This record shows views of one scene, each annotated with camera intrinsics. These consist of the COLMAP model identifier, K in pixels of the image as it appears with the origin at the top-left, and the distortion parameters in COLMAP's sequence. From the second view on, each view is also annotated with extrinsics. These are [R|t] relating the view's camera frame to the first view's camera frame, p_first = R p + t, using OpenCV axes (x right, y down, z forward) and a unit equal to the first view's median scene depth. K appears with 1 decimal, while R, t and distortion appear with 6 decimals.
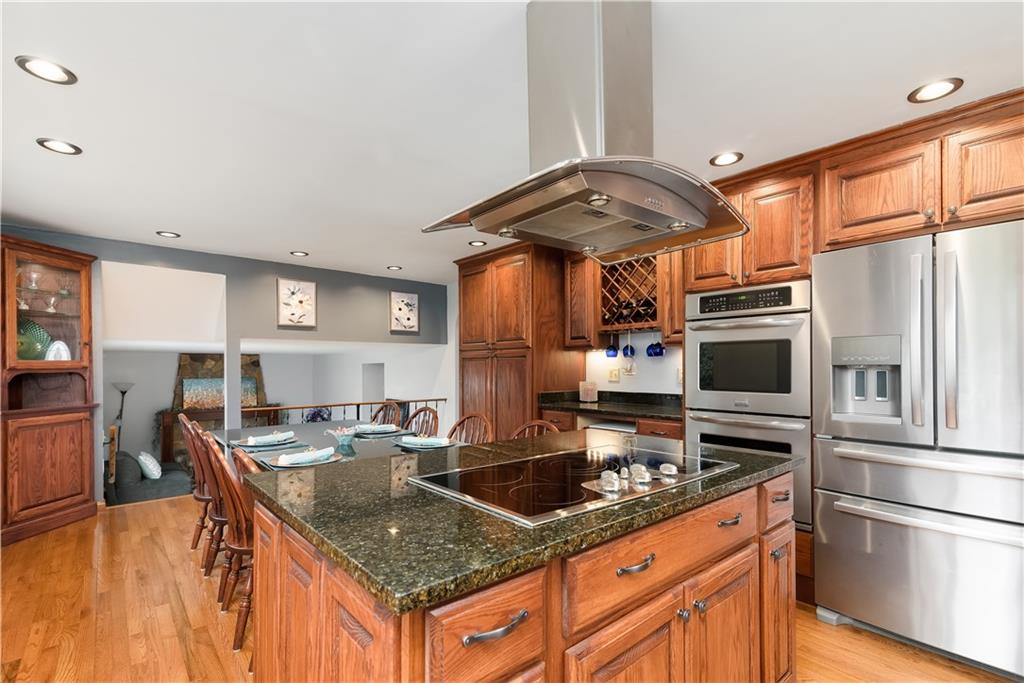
lens RADIAL K [[467.9, 0, 501.9], [0, 467.9, 366.7], [0, 0, 1]] dist [0.013108, -0.000339]
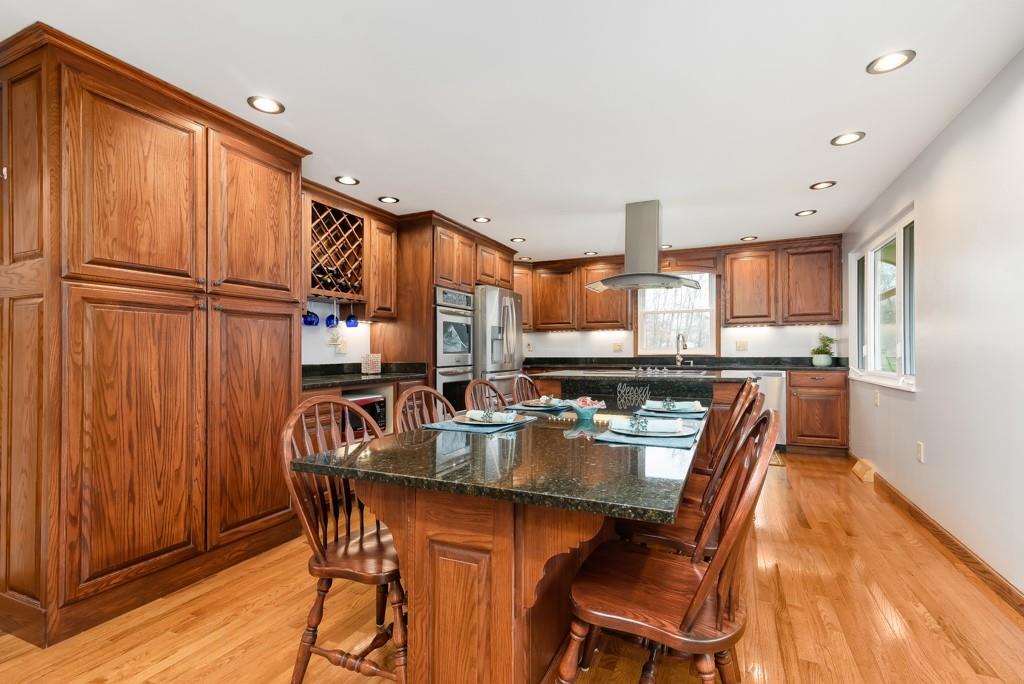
lens RADIAL K [[467.9, 0, 511.9], [0, 467.9, 345.0], [0, 0, 1]] dist [0.013108, -0.000339]
pose [[-0.438317, 0.010263, 0.898762, -1.132139], [0.002748, 0.999945, -0.010078, 0.043156], [-0.898816, -0.001947, -0.438321, 1.659075]]
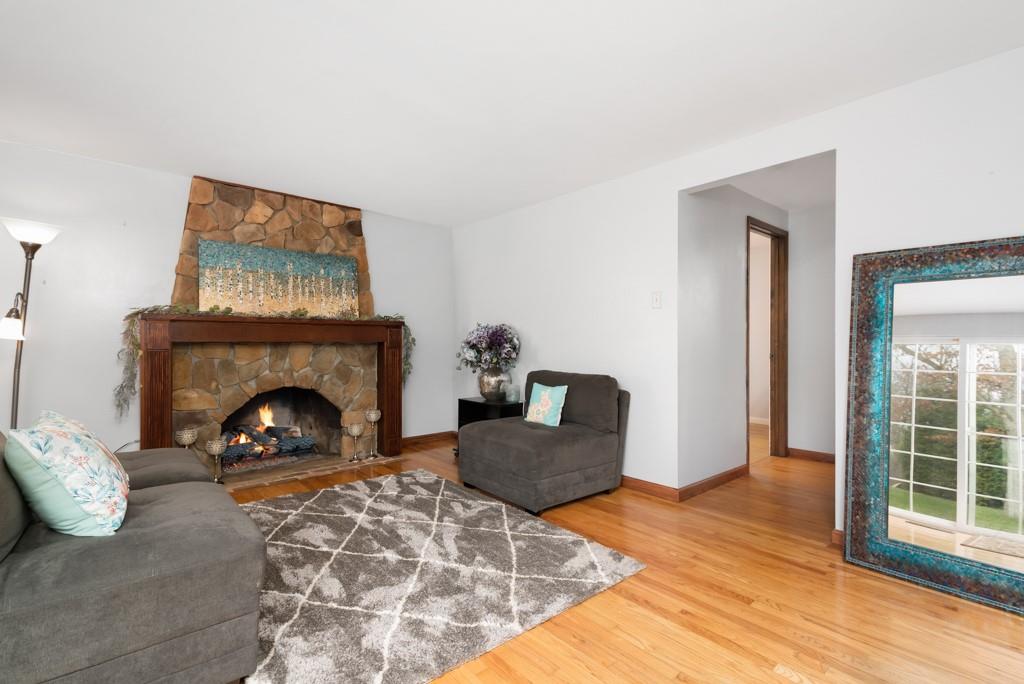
lens RADIAL K [[467.9, 0, 513.8], [0, 467.9, 339.3], [0, 0, 1]] dist [0.013108, -0.000339]
pose [[0.999671, 0.007987, 0.024370, -0.138540], [-0.007963, 0.999968, -0.001081, 0.037200], [-0.024378, 0.000887, 0.999702, 0.196061]]
